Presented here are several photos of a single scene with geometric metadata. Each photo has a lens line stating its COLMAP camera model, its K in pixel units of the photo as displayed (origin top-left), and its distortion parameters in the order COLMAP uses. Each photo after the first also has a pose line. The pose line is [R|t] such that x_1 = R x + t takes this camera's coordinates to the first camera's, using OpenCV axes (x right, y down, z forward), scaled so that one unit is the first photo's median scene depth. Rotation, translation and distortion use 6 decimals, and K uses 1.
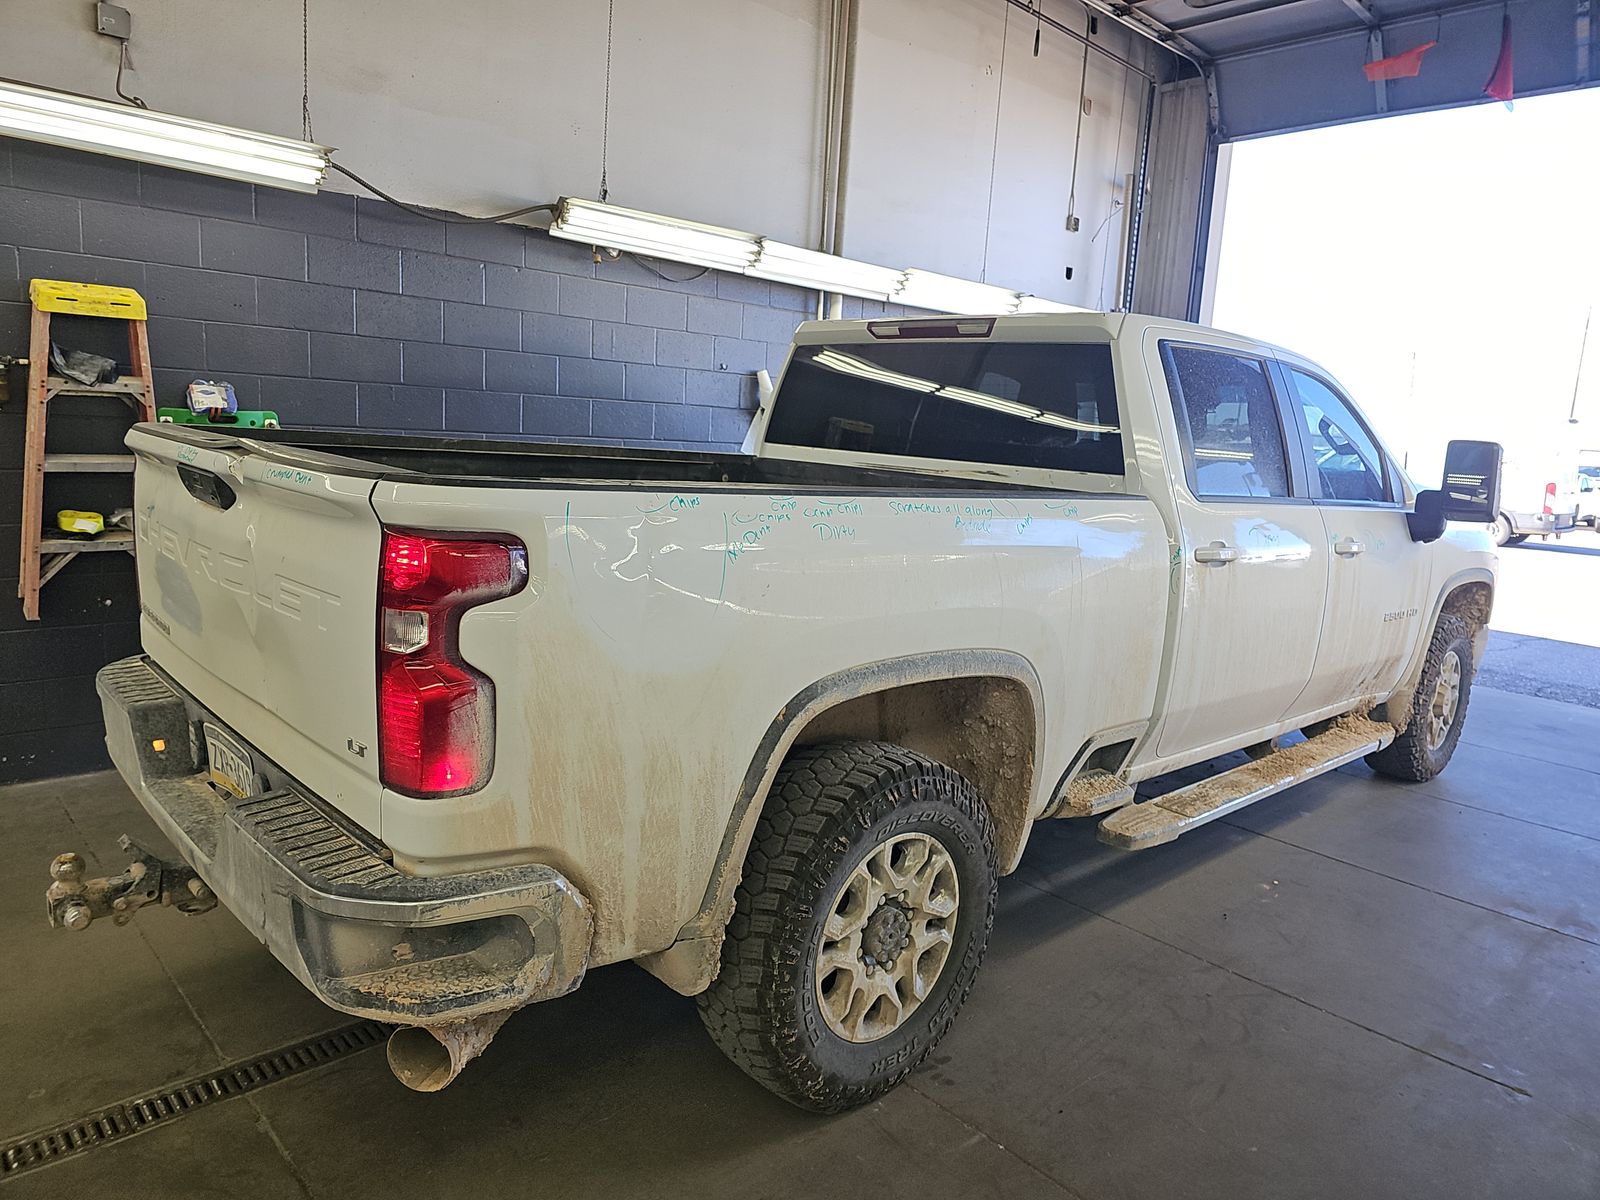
lens RADIAL K [[1070.7, 0, 803.3], [0, 1070.7, 586.4], [0, 0, 1]] dist [0.044480, -0.044331]
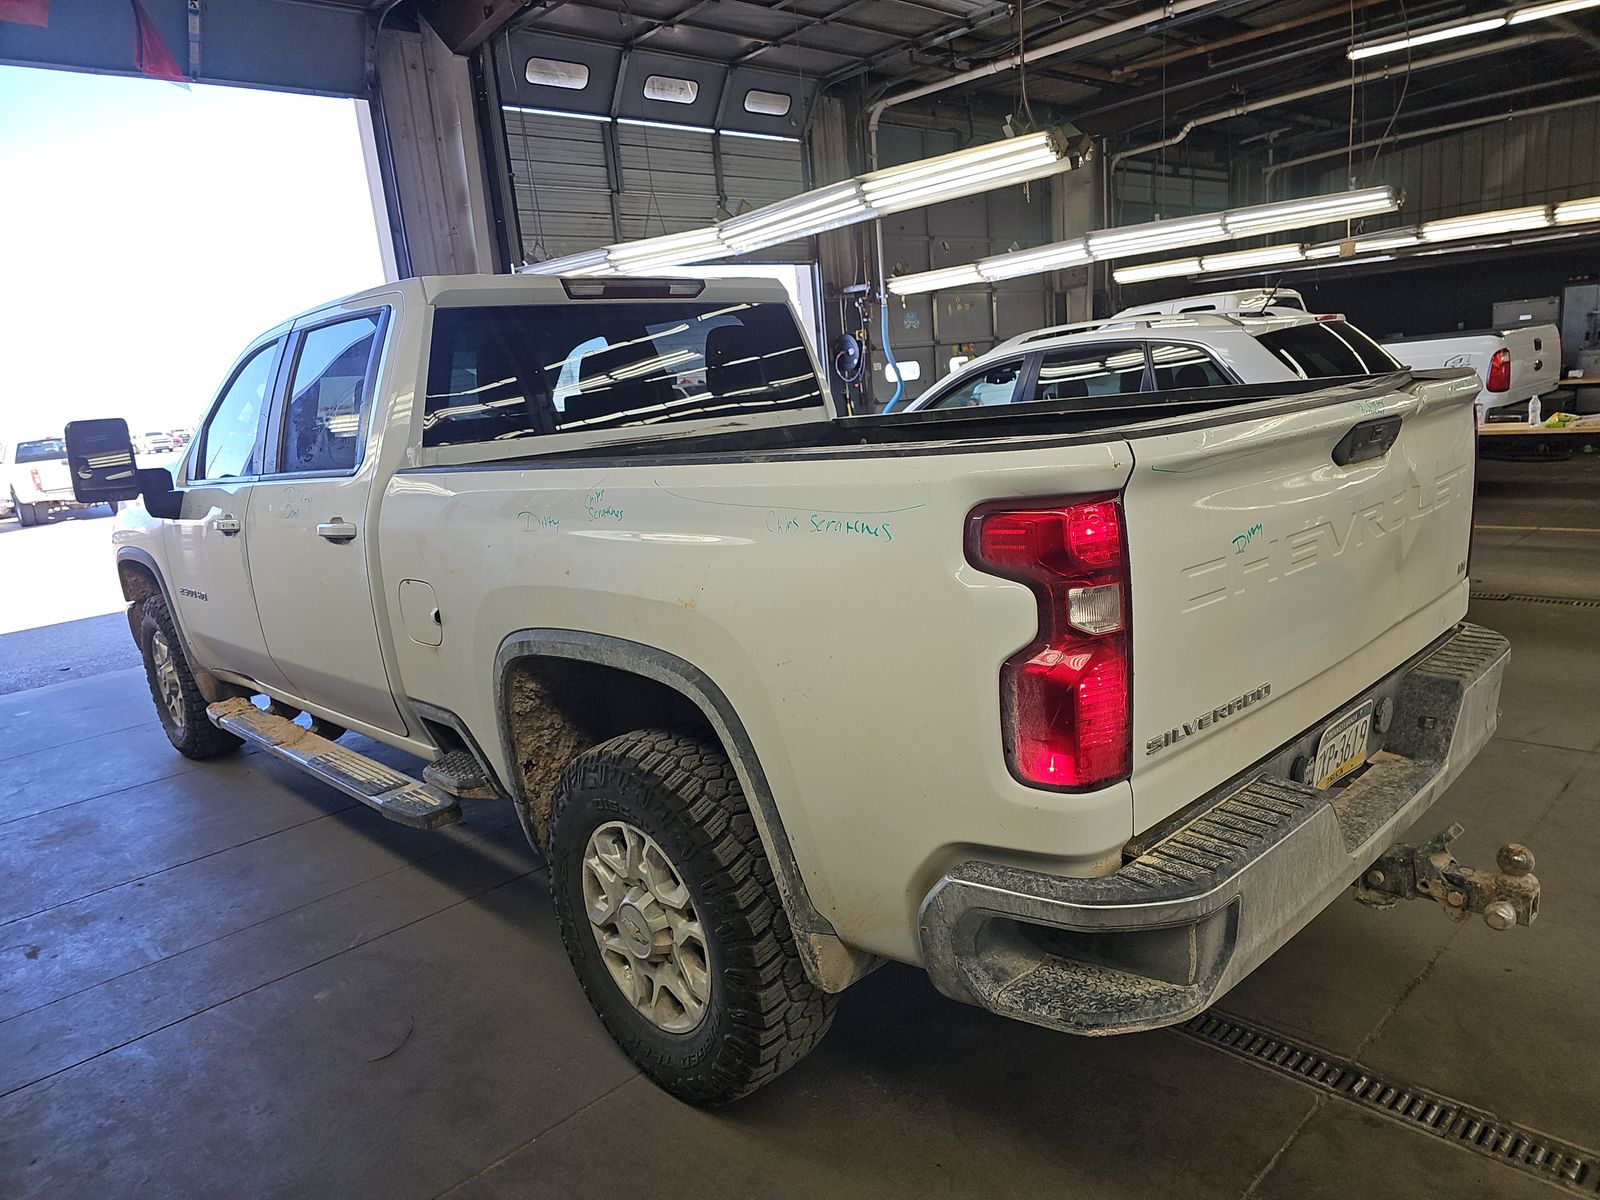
lens RADIAL K [[1070.7, 0, 793.2], [0, 1070.7, 609.9], [0, 0, 1]] dist [0.044480, -0.044331]
pose [[-0.023513, -0.264407, 0.964124, -0.607151], [0.237742, 0.935246, 0.262286, -0.130859], [-0.971044, 0.235380, 0.040870, 0.614232]]
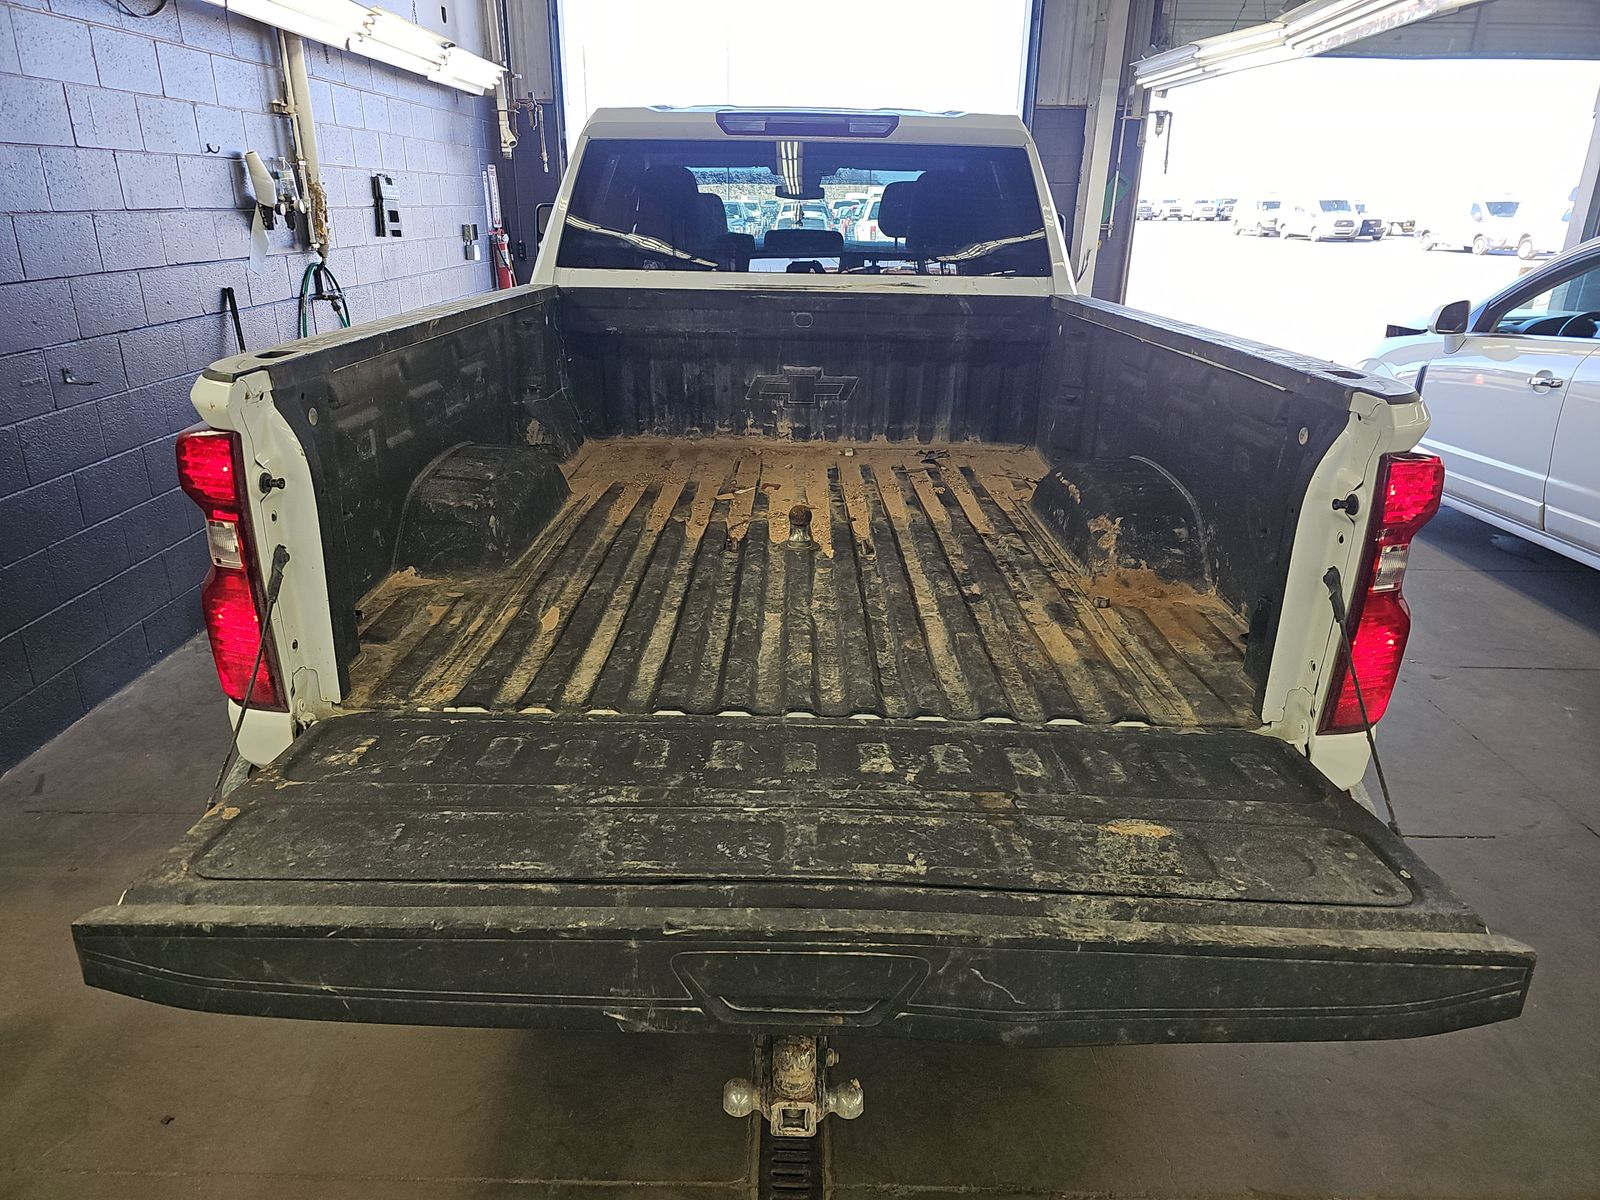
lens RADIAL K [[1070.7, 0, 783.9], [0, 1070.7, 607.3], [0, 0, 1]] dist [0.044480, -0.044331]
pose [[0.686921, -0.302913, 0.660593, -0.428771], [0.138057, 0.946830, 0.290608, -0.083595], [-0.713498, -0.108426, 0.692217, 0.231681]]
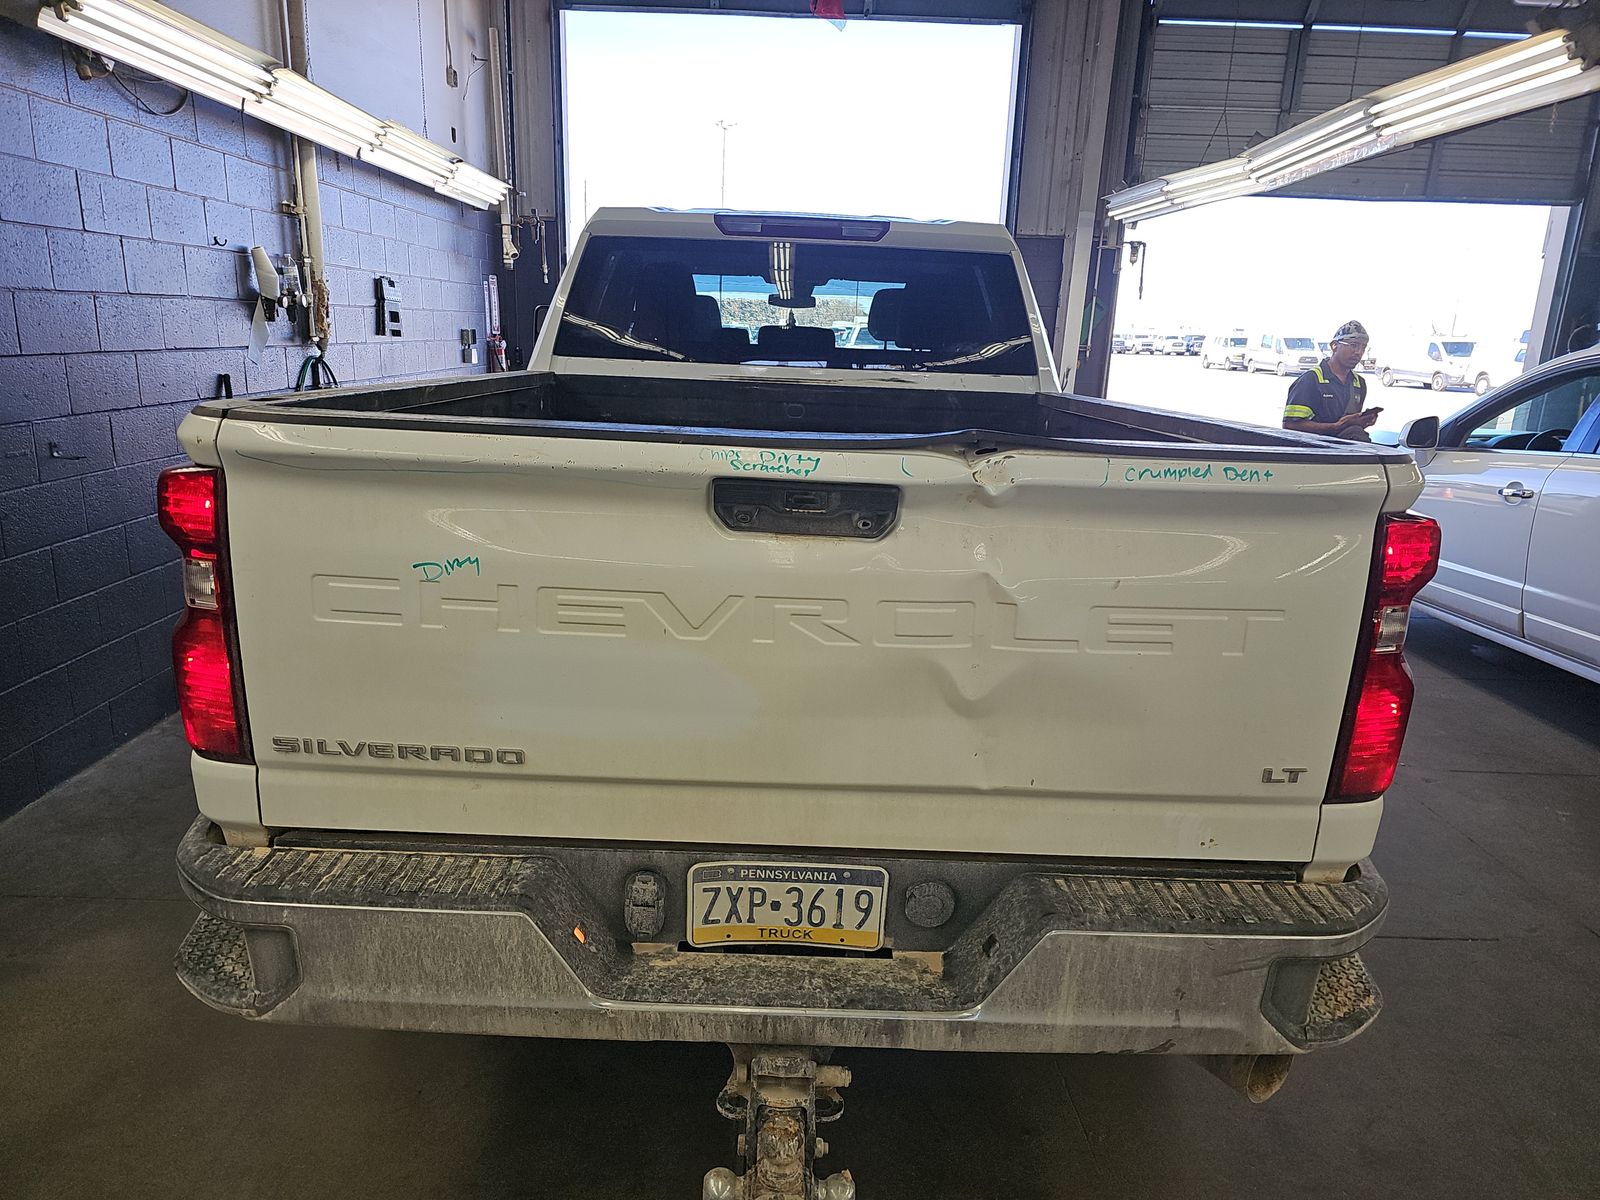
lens RADIAL K [[1070.7, 0, 791.1], [0, 1070.7, 598.0], [0, 0, 1]] dist [0.044480, -0.044331]
pose [[0.676079, -0.213492, 0.705222, -0.430175], [0.117167, 0.976076, 0.183162, -0.066360], [-0.727453, -0.041203, 0.684919, 0.237289]]
